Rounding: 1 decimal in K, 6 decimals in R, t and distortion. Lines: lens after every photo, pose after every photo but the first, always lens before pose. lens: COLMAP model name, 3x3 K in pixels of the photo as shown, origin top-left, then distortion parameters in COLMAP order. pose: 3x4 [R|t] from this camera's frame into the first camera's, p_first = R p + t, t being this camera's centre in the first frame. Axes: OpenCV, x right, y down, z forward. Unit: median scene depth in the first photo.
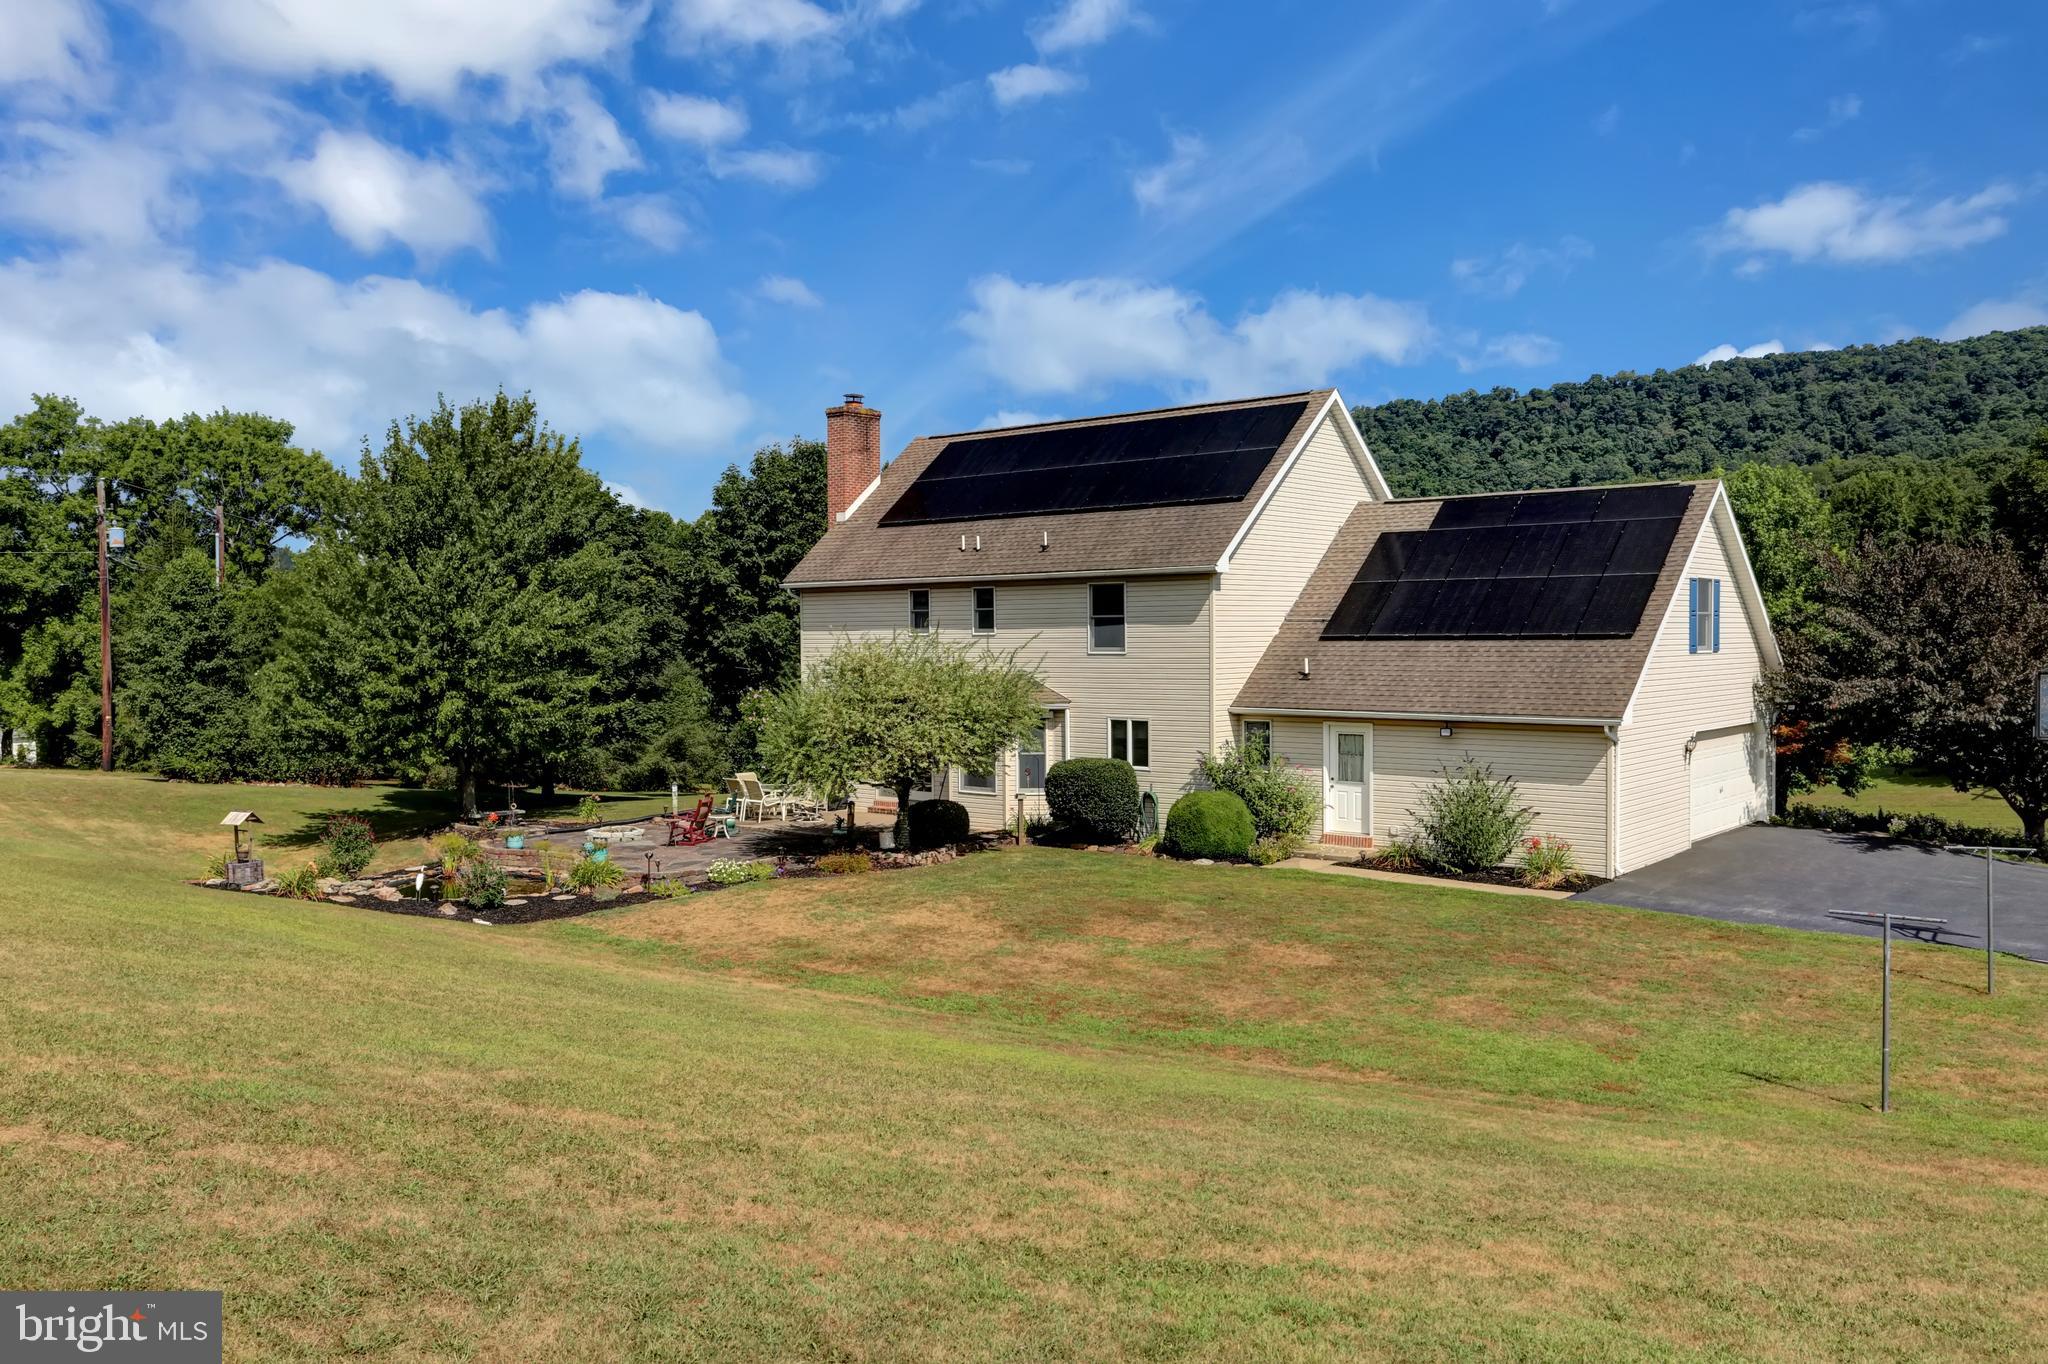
lens RADIAL K [[1629.3, 0, 1024.3], [0, 1629.3, 681.0], [0, 0, 1]] dist [-0.044743, -0.000197]
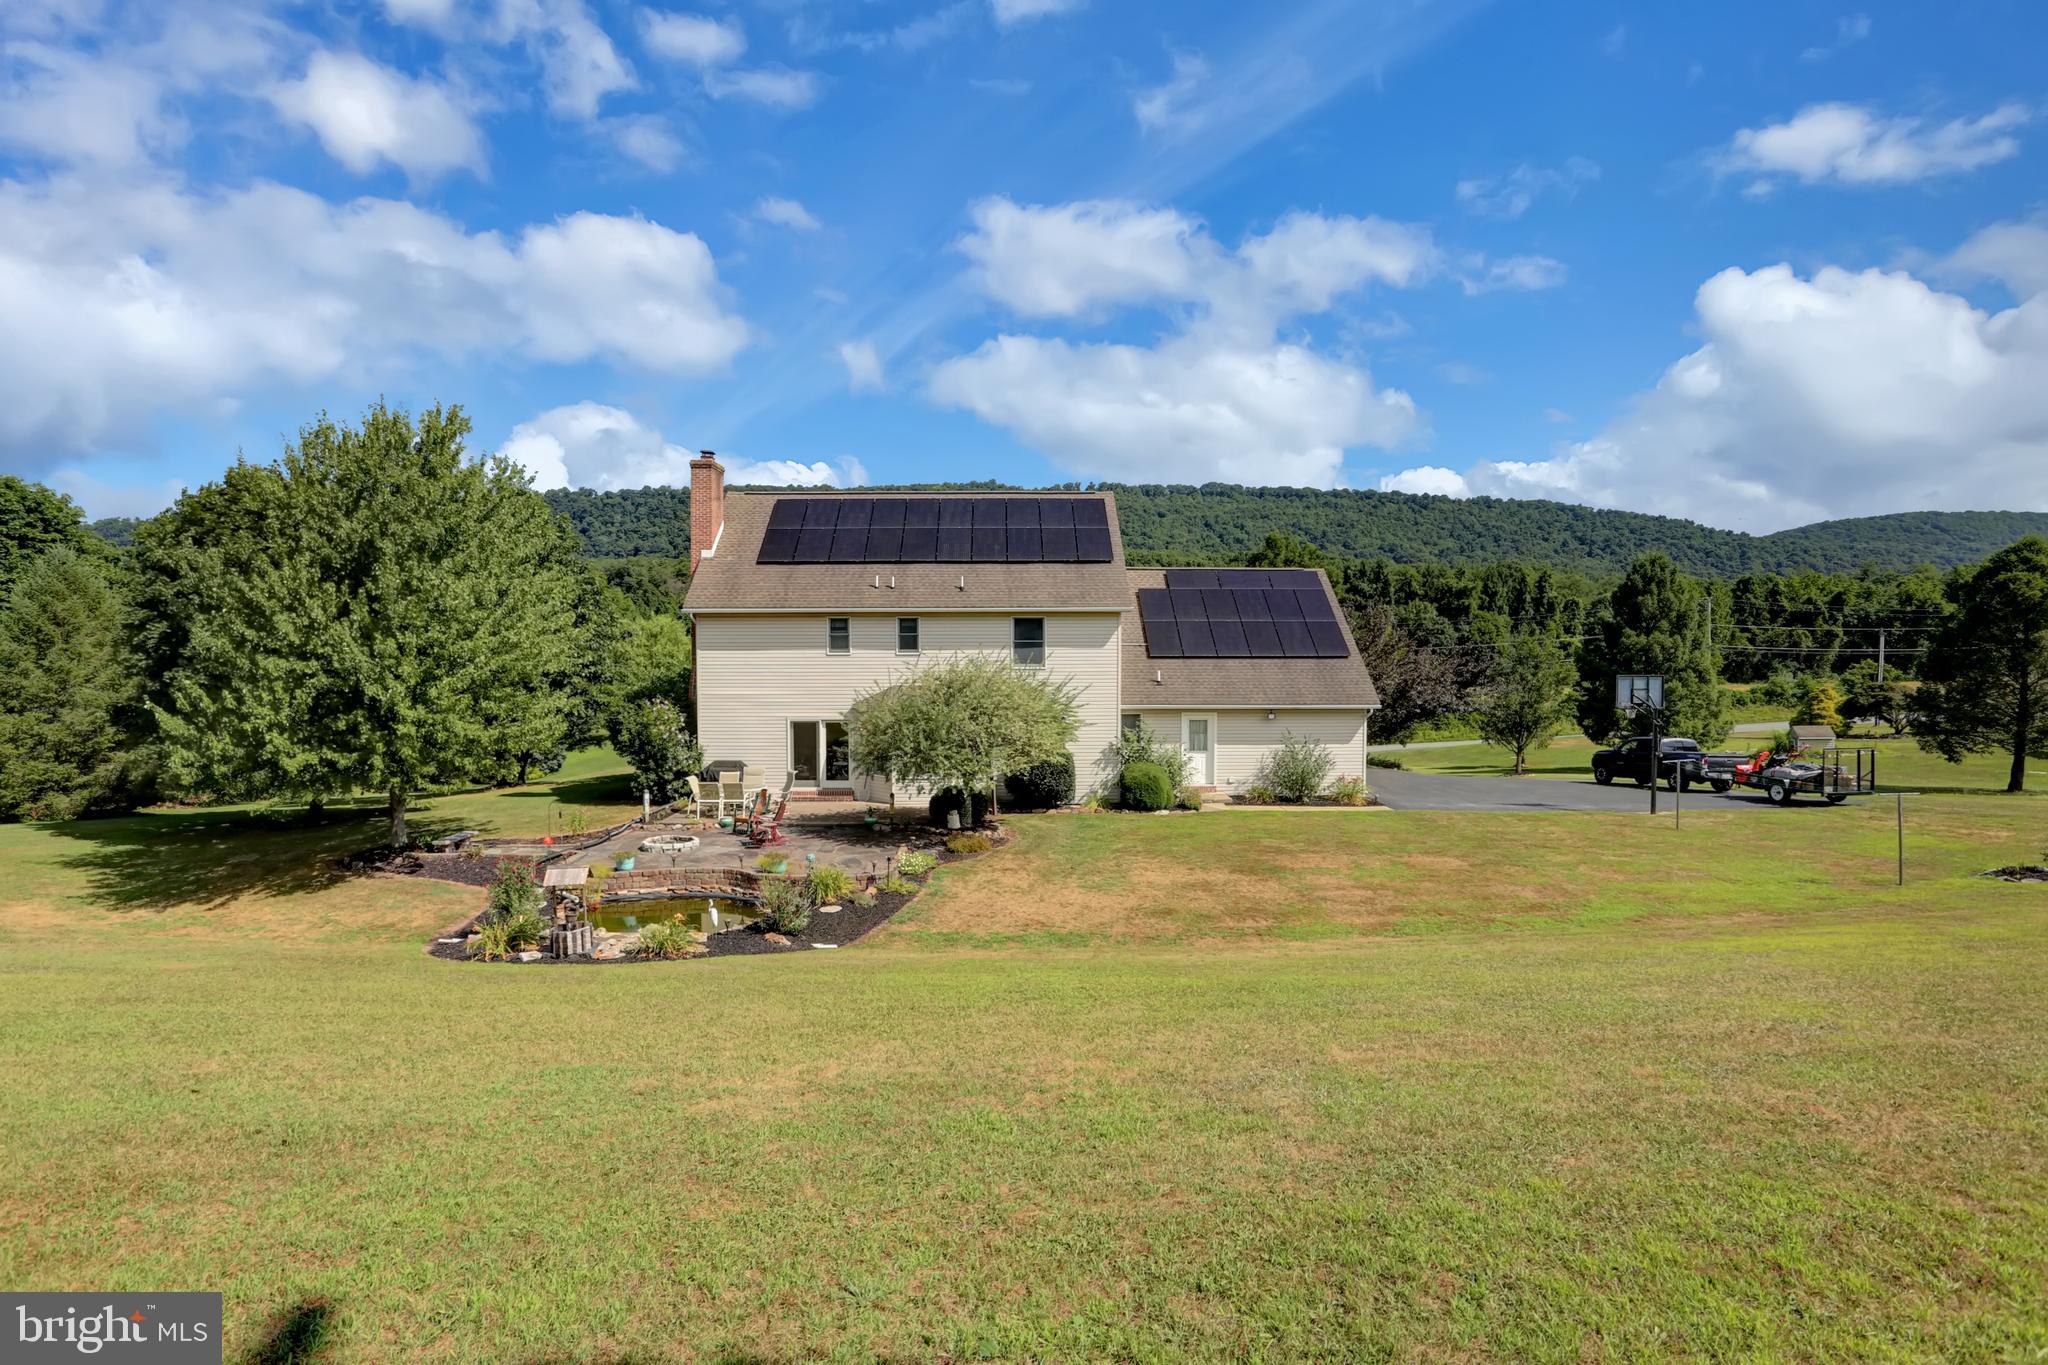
lens RADIAL K [[1008.9, 0, 1021.8], [0, 1008.9, 677.8], [0, 0, 1]] dist [-0.097360, 0.049142]
pose [[0.737922, -0.014494, 0.674730, -0.491231], [0.013942, 0.999883, 0.006231, -0.013443], [-0.674742, 0.004809, 0.738038, 0.354871]]
